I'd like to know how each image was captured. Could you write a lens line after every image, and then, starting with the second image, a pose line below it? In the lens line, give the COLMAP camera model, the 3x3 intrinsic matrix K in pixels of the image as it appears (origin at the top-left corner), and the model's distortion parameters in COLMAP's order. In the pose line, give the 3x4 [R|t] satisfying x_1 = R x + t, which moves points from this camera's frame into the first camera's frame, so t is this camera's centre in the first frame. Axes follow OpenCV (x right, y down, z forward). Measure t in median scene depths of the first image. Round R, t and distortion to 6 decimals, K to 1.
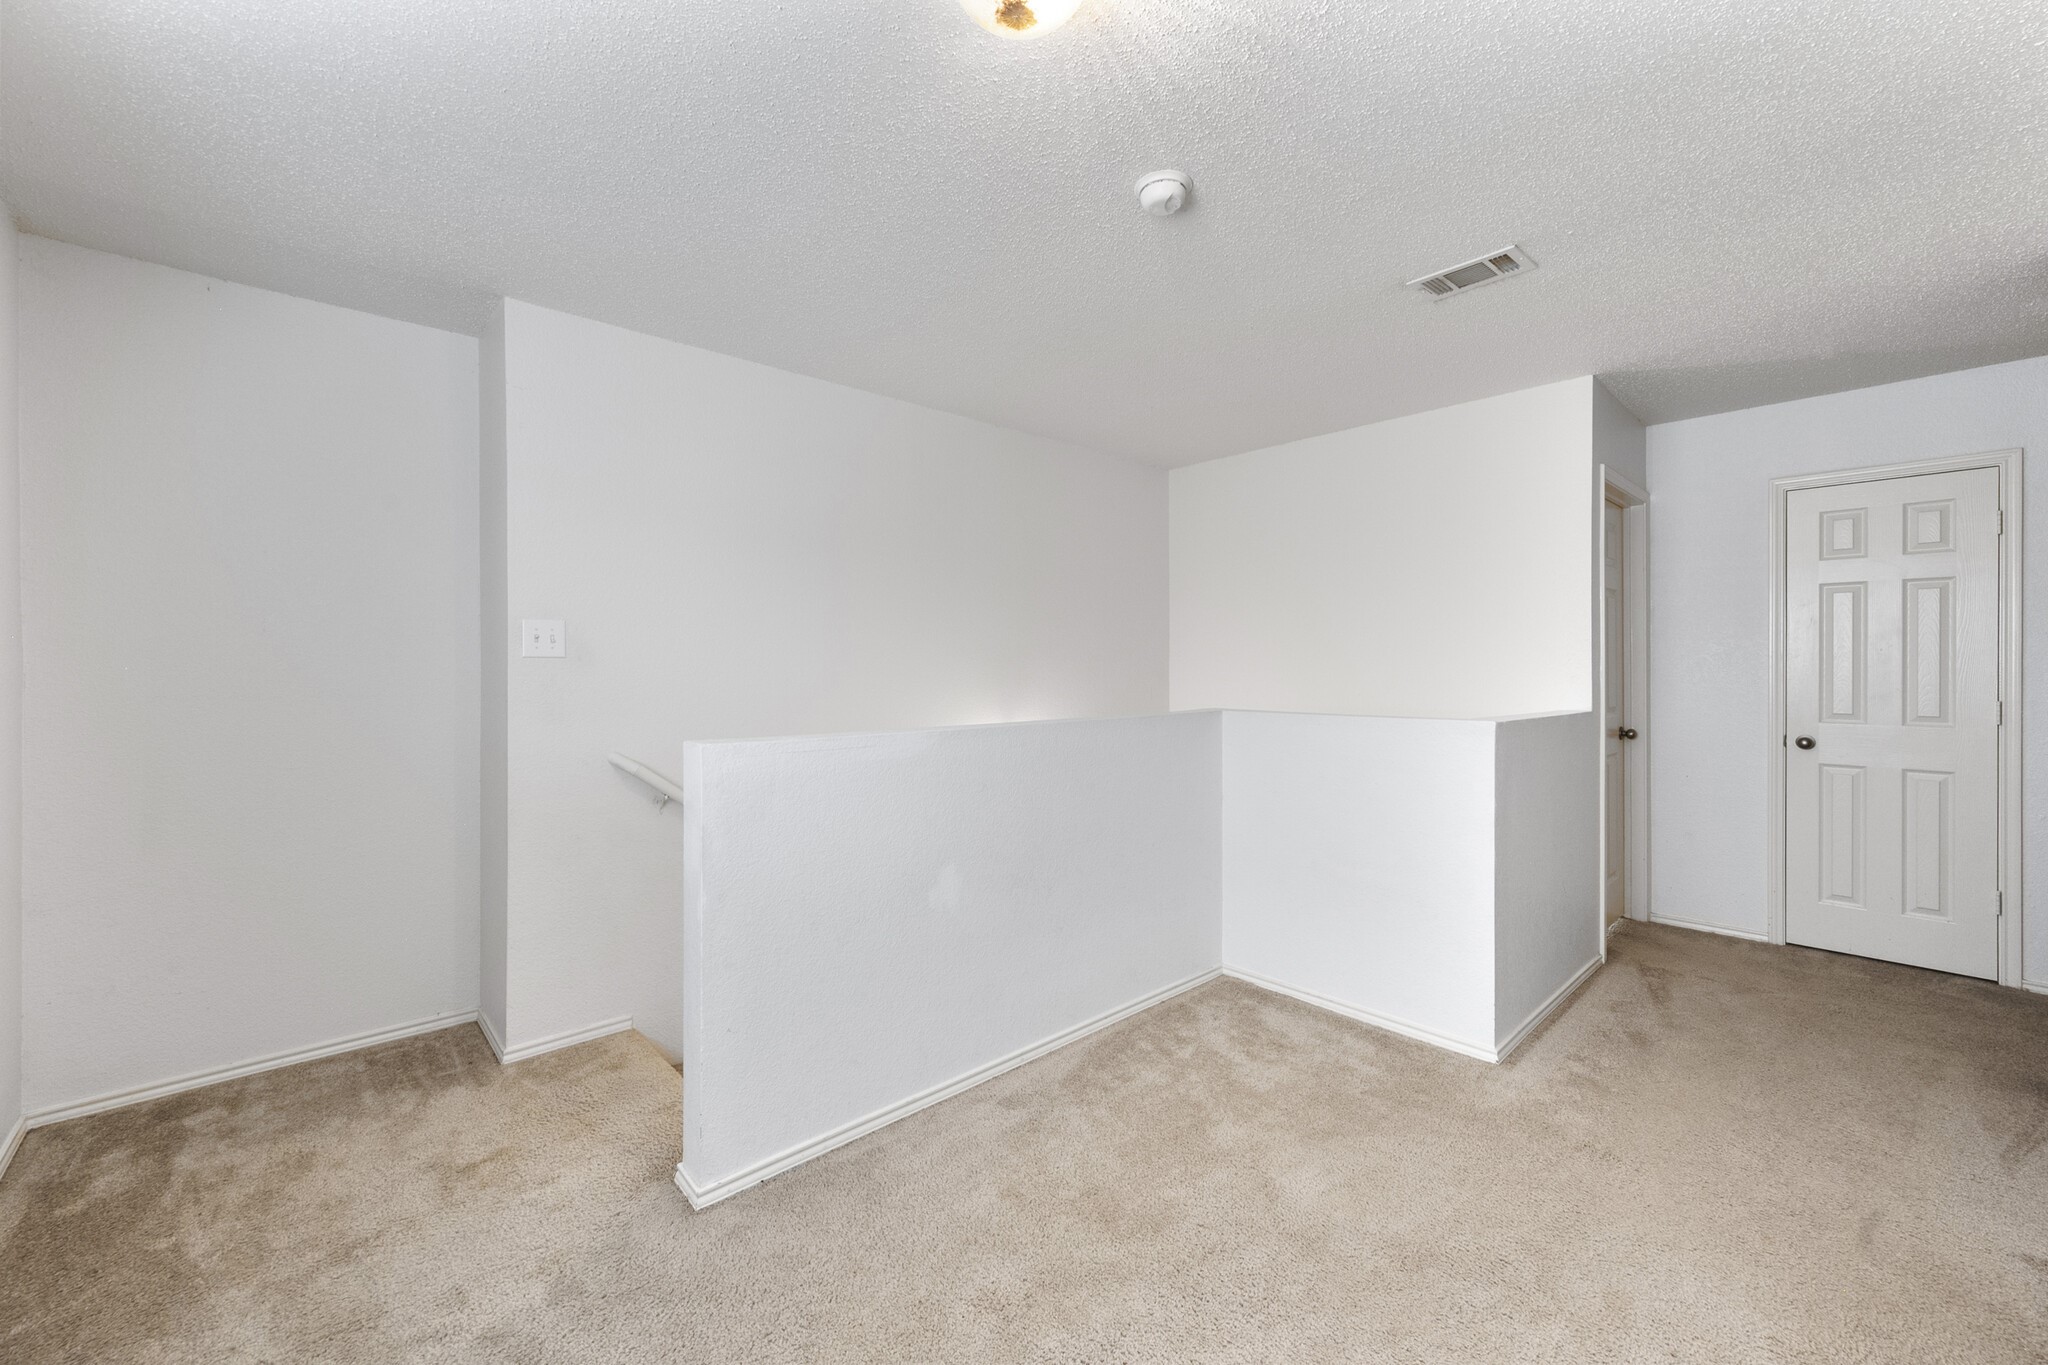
lens RADIAL K [[820.7, 0, 1023.5], [0, 820.7, 668.3], [0, 0, 1]] dist [-0.001188, -0.000451]
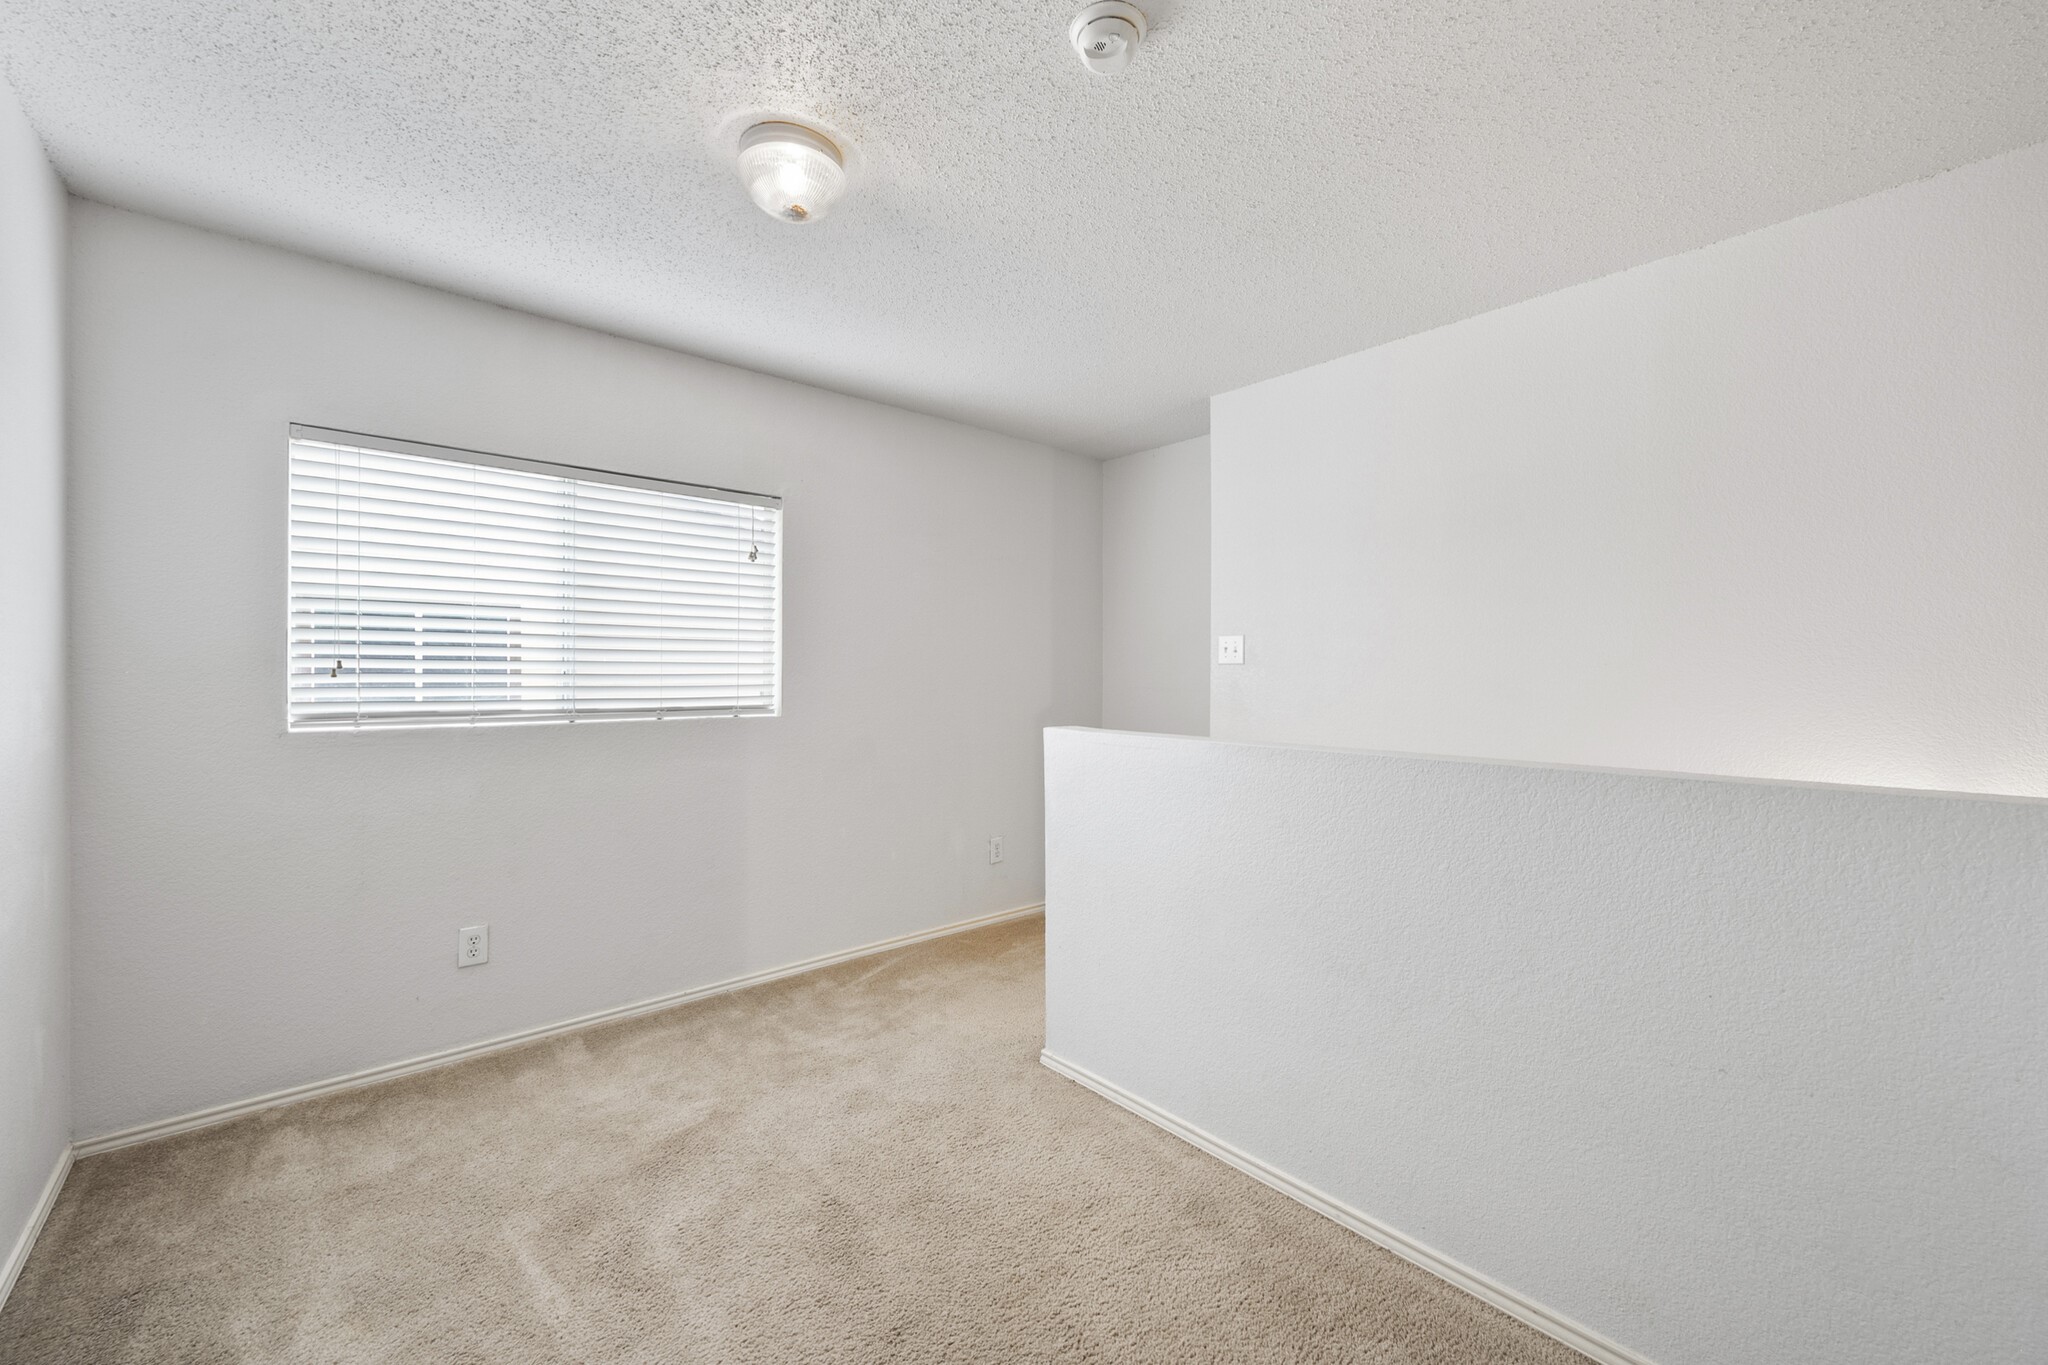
lens RADIAL K [[820.7, 0, 1023.5], [0, 820.7, 668.3], [0, 0, 1]] dist [-0.001188, -0.000451]
pose [[-0.032542, -0.000387, -0.999470, 0.825993], [-0.001965, 0.999998, -0.000323, -0.006611], [0.999468, 0.001954, -0.032543, 0.842819]]
